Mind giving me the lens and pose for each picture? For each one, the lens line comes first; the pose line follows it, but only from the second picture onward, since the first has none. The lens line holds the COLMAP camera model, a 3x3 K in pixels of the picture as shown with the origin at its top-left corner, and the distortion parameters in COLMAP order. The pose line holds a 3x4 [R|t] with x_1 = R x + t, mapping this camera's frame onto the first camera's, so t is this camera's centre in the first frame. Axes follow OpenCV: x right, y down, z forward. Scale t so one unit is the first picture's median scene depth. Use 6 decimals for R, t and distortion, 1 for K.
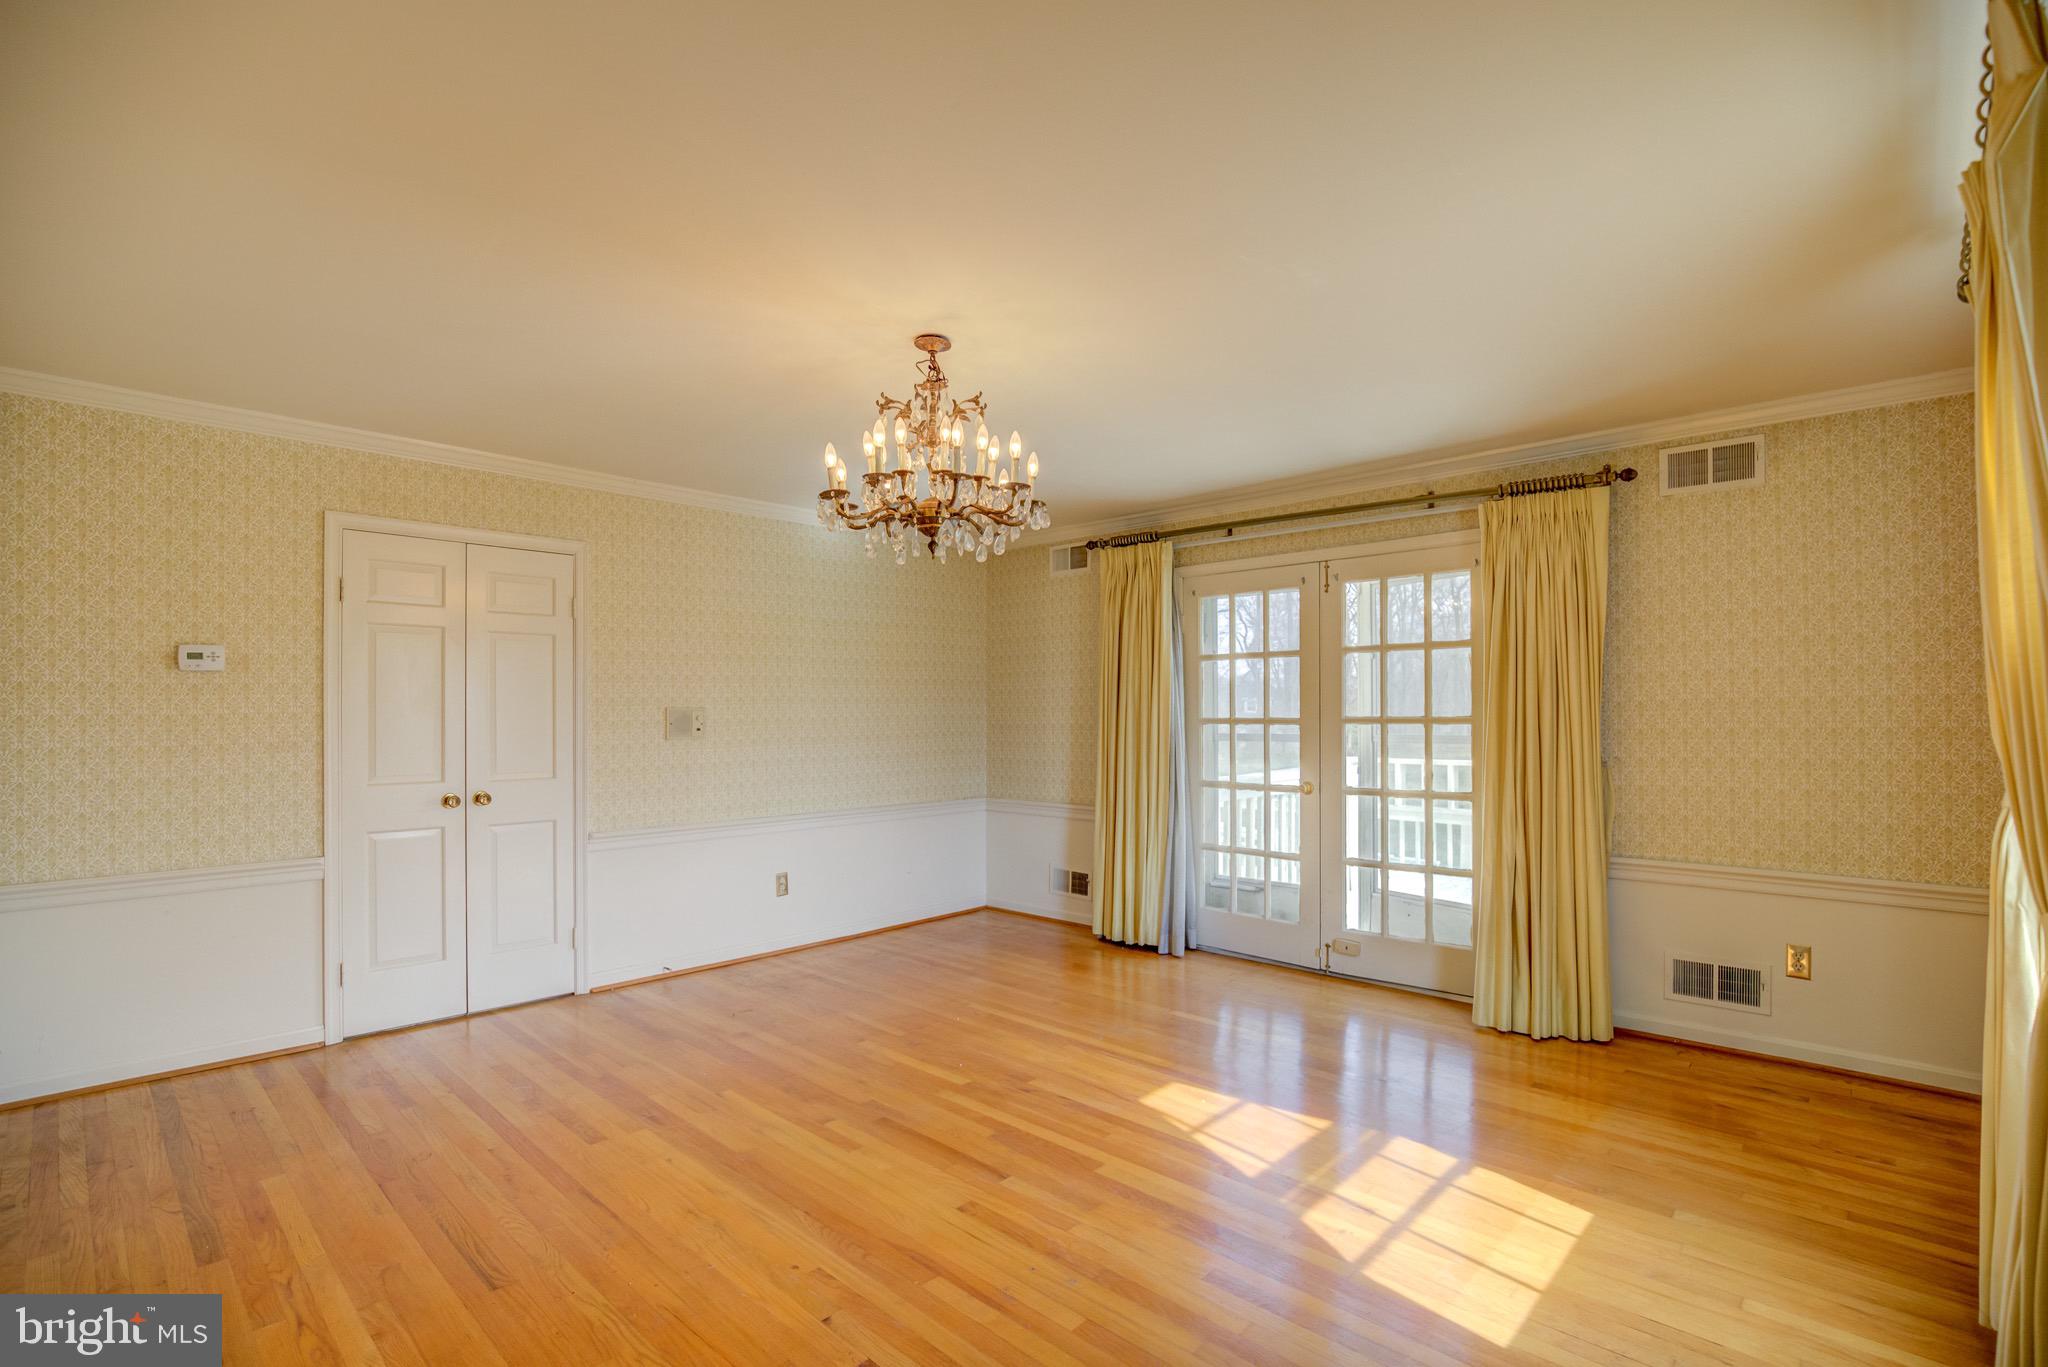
lens RADIAL K [[957.6, 0, 1034.5], [0, 957.6, 723.3], [0, 0, 1]] dist [-0.025508, 0.000087]
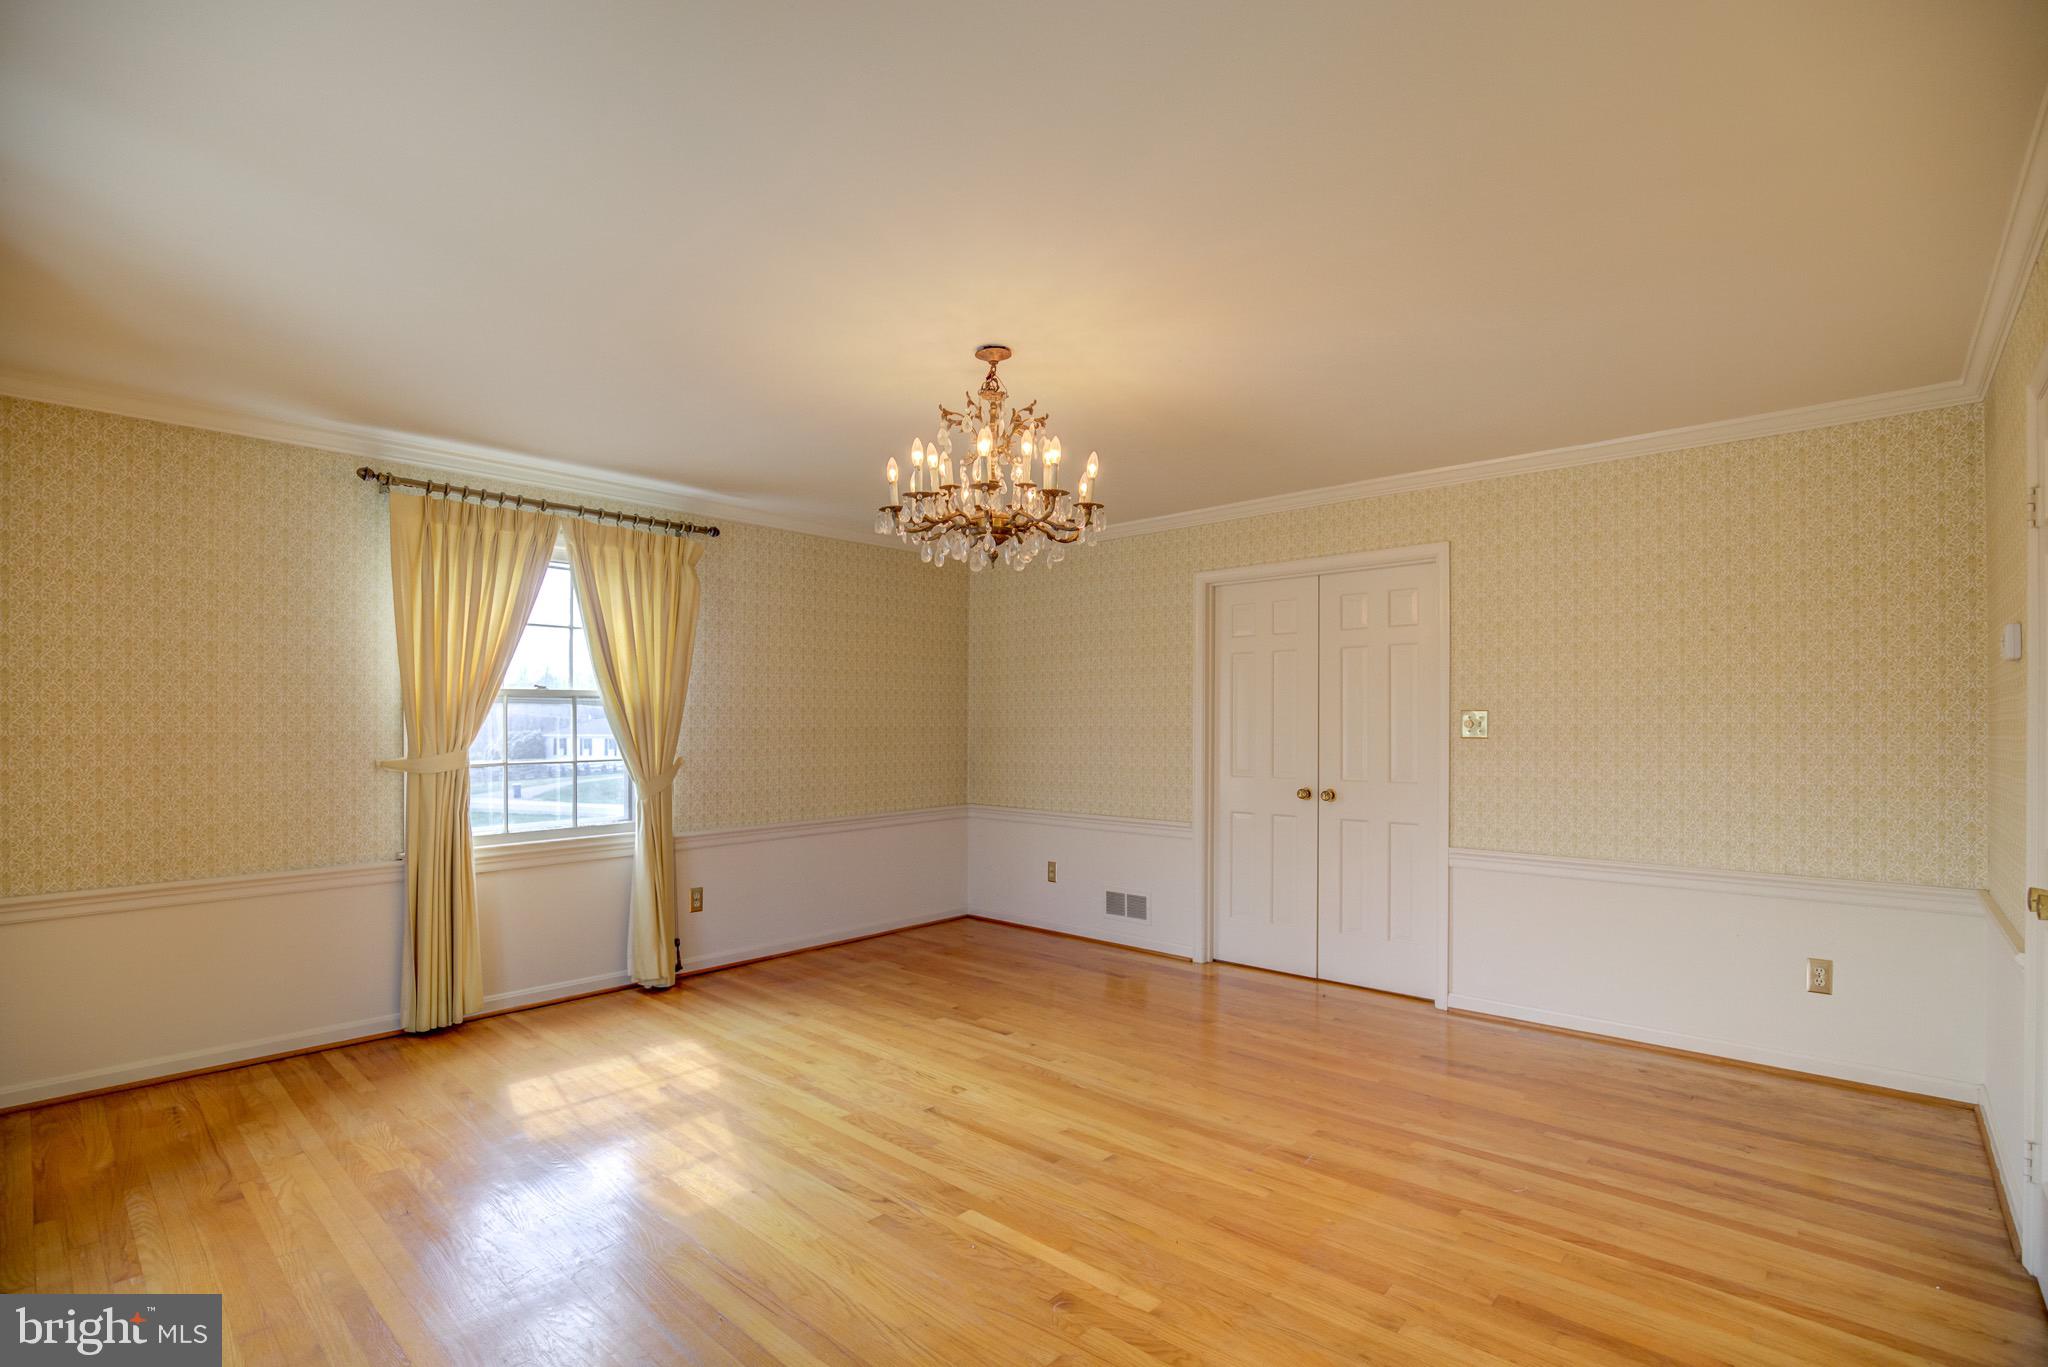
lens RADIAL K [[957.6, 0, 1034.5], [0, 957.6, 723.3], [0, 0, 1]] dist [-0.025508, 0.000087]
pose [[-0.999800, 0.001758, -0.019924, -0.129457], [0.001631, 0.999978, 0.006372, -0.014888], [0.019935, 0.006339, -0.999781, 2.004771]]
